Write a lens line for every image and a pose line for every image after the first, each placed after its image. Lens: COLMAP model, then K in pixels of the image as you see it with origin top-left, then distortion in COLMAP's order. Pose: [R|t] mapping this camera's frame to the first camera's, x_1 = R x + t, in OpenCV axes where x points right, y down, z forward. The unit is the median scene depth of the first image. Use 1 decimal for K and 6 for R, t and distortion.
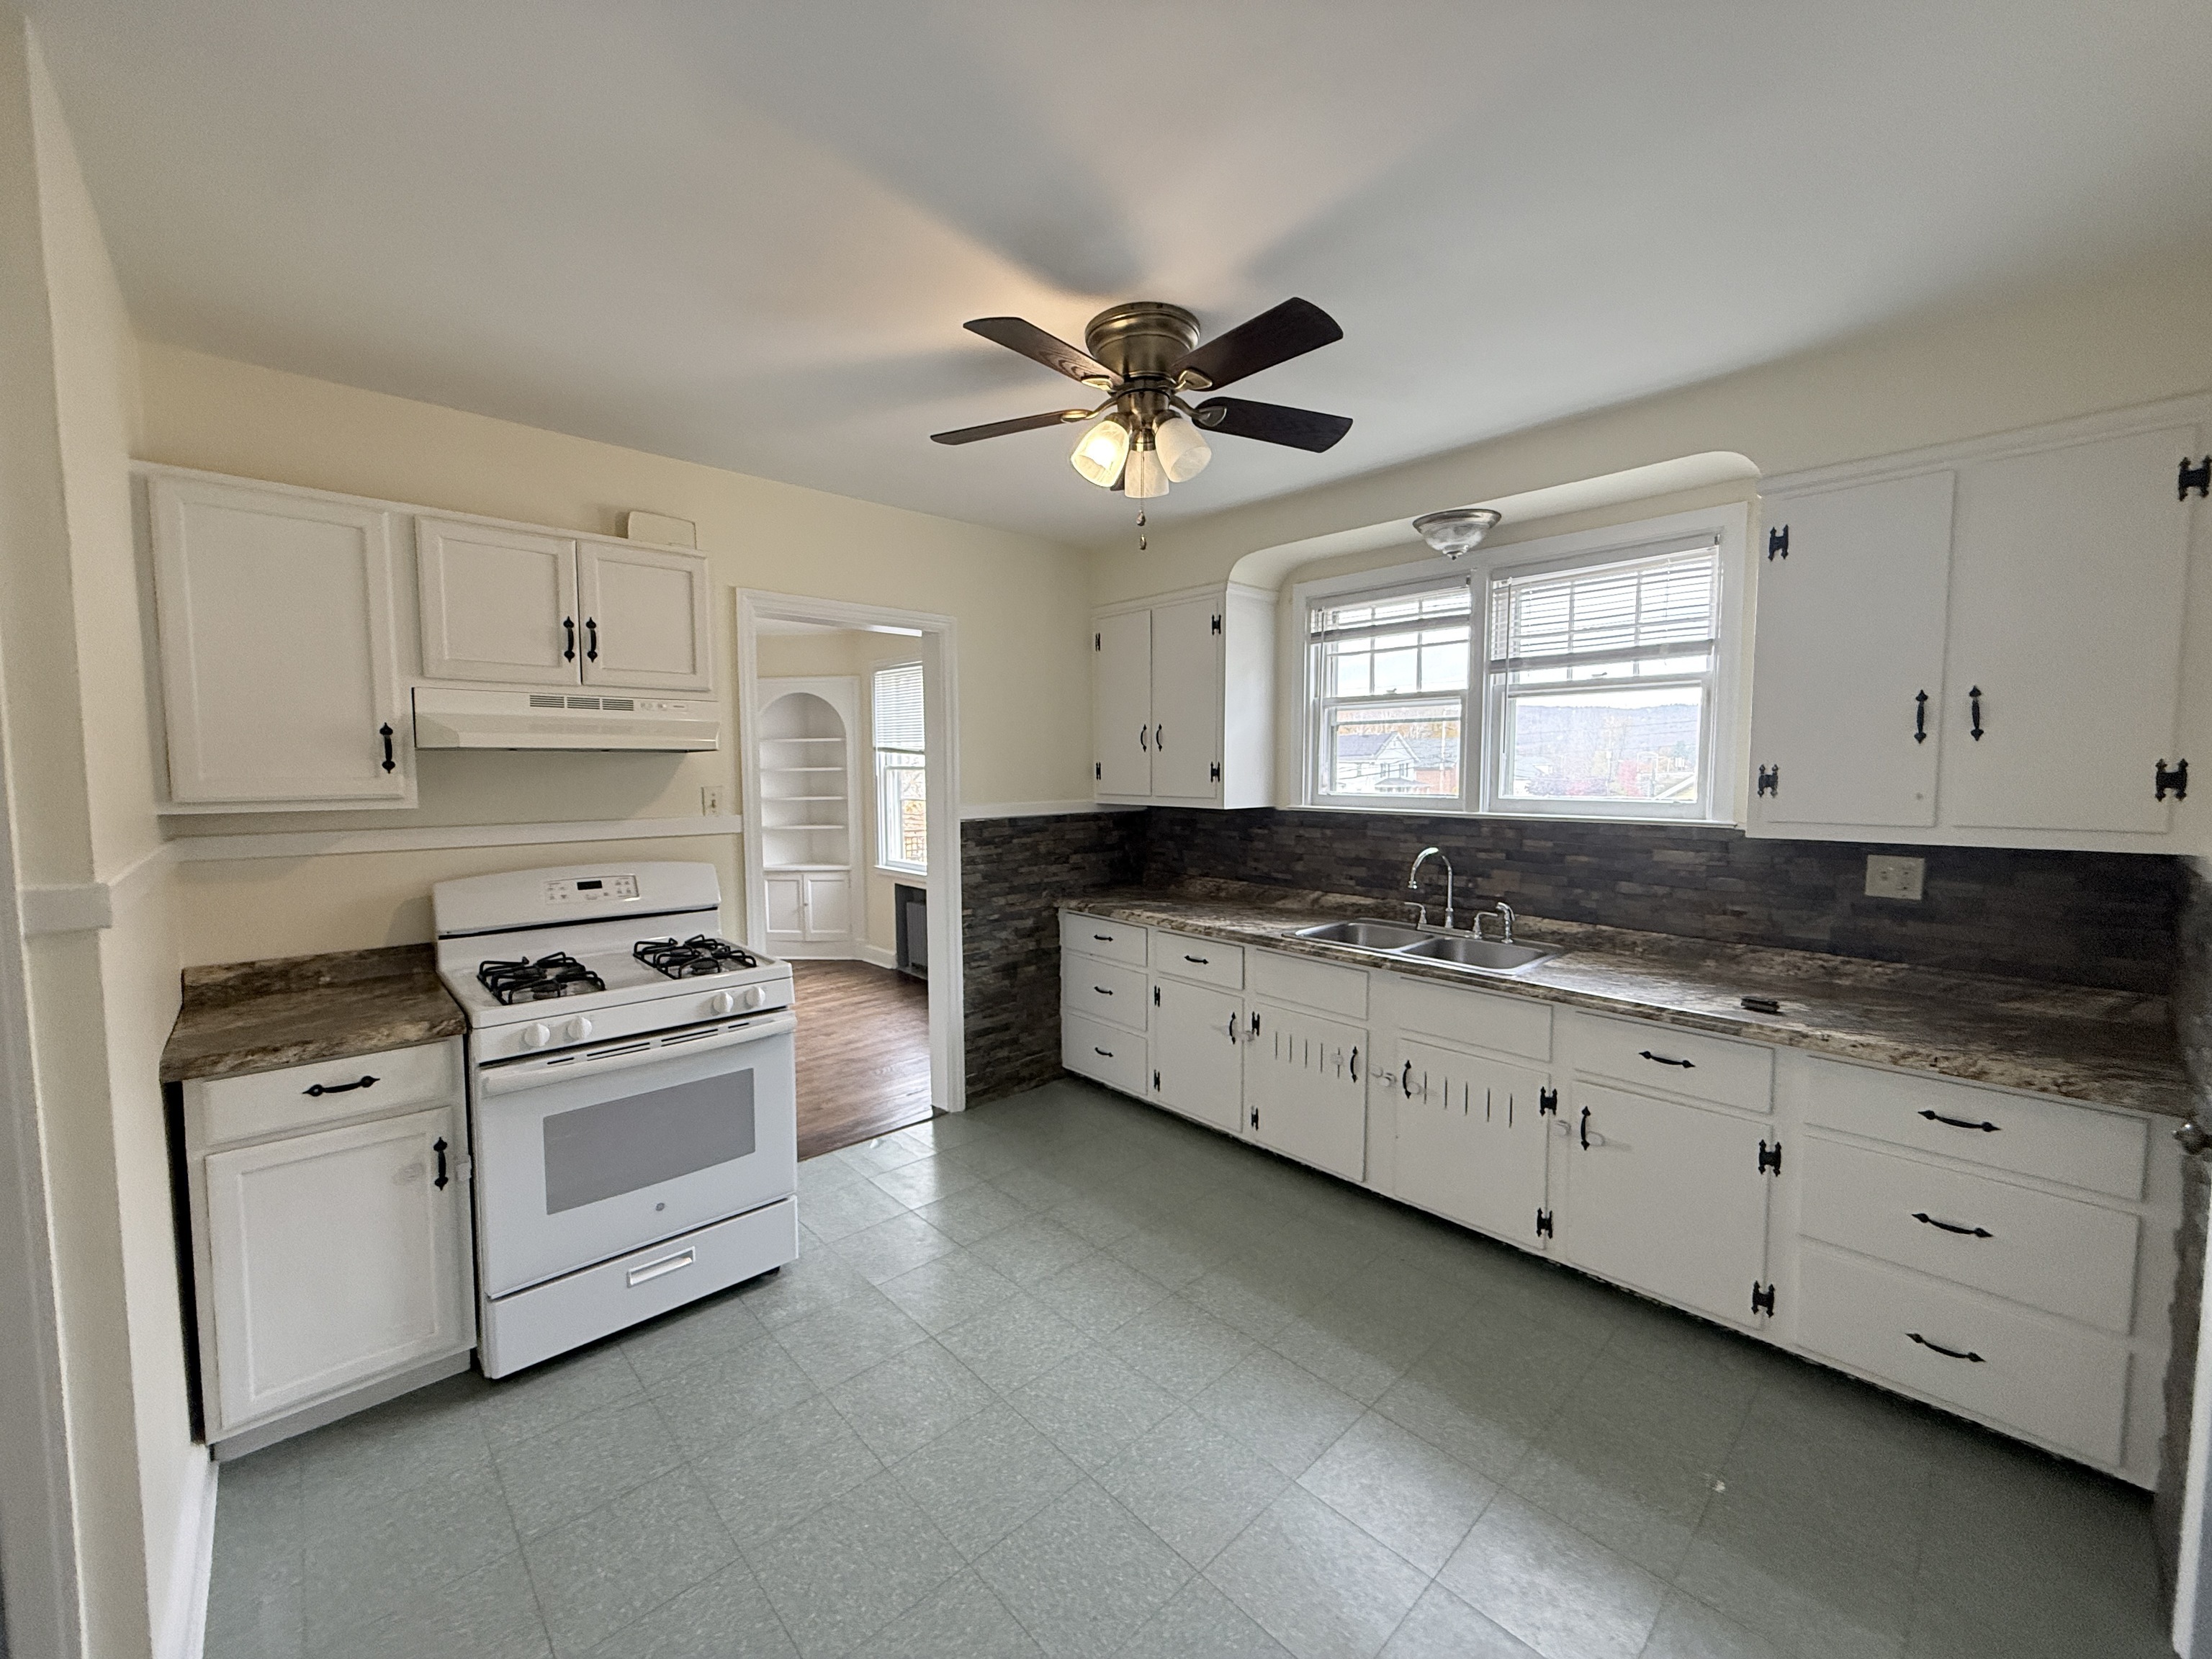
lens RADIAL K [[875.6, 0, 1101.9], [0, 875.6, 822.7], [0, 0, 1]] dist [-0.002381, 0.000351]
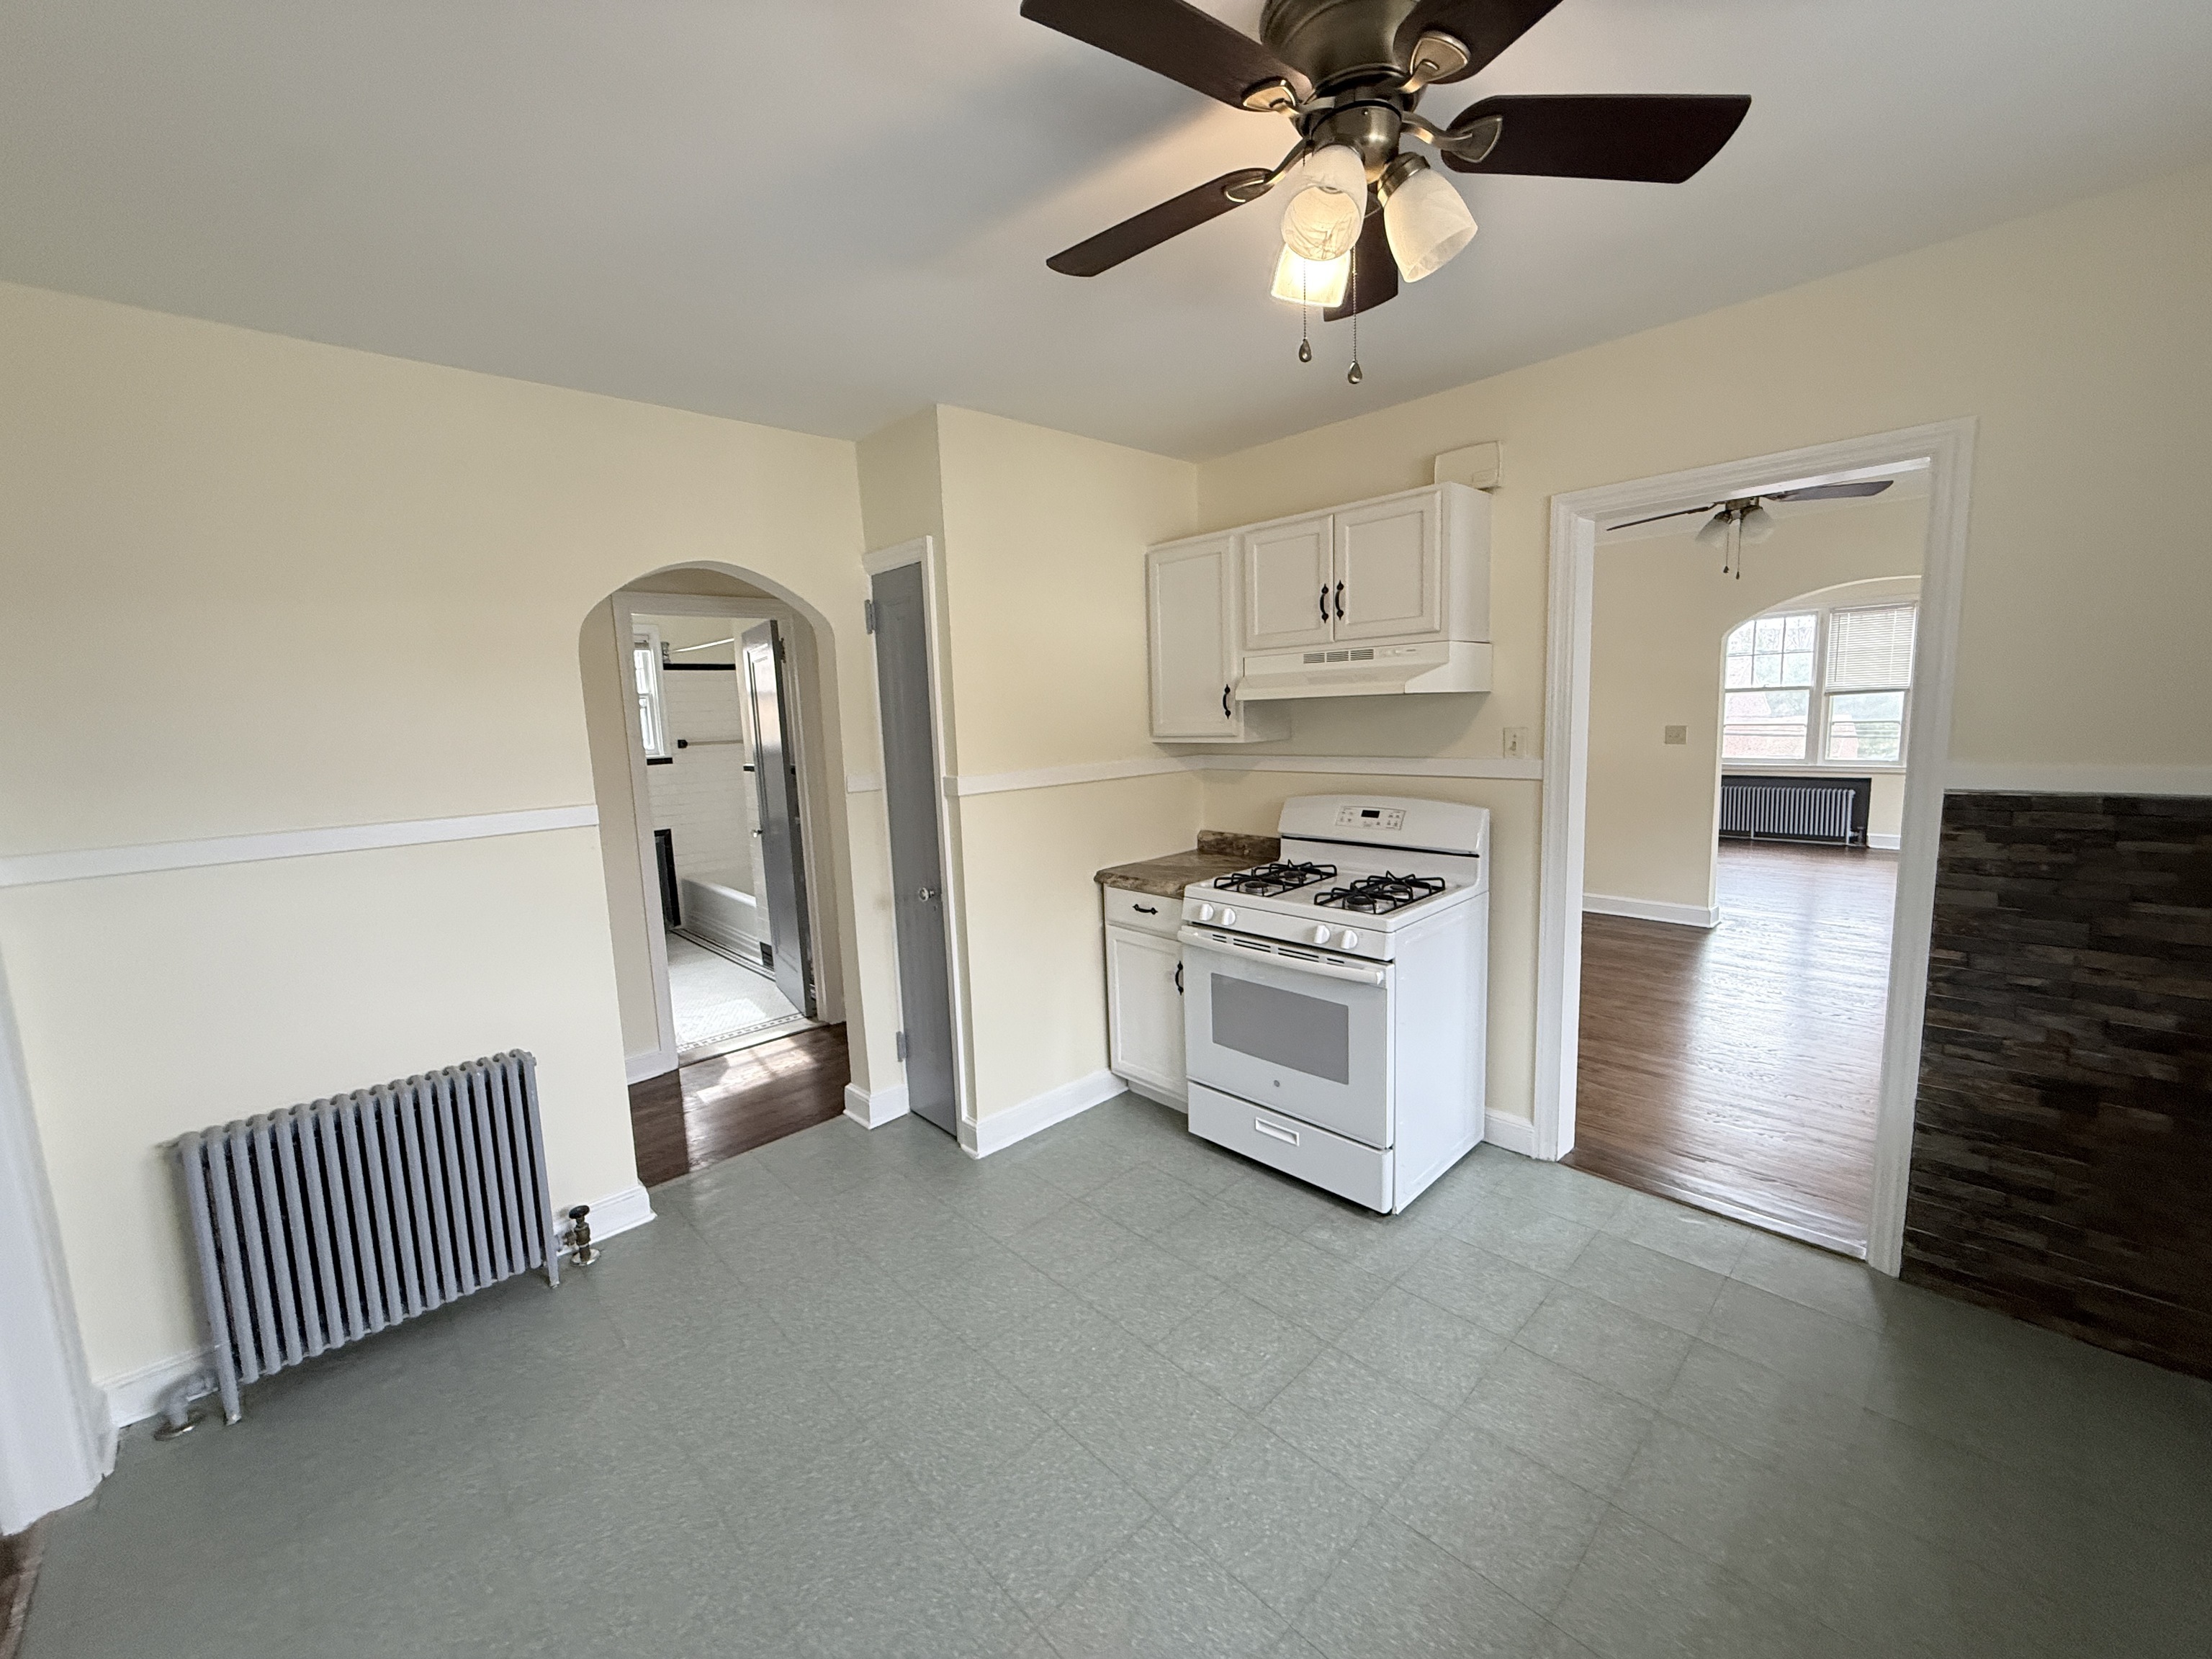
lens RADIAL K [[875.6, 0, 1095.9], [0, 875.6, 826.5], [0, 0, 1]] dist [-0.002381, 0.000351]
pose [[0.002940, 0.136354, -0.990656, 0.578380], [-0.025185, 0.990356, 0.136238, -0.062324], [0.999678, 0.024549, 0.006346, 0.664996]]
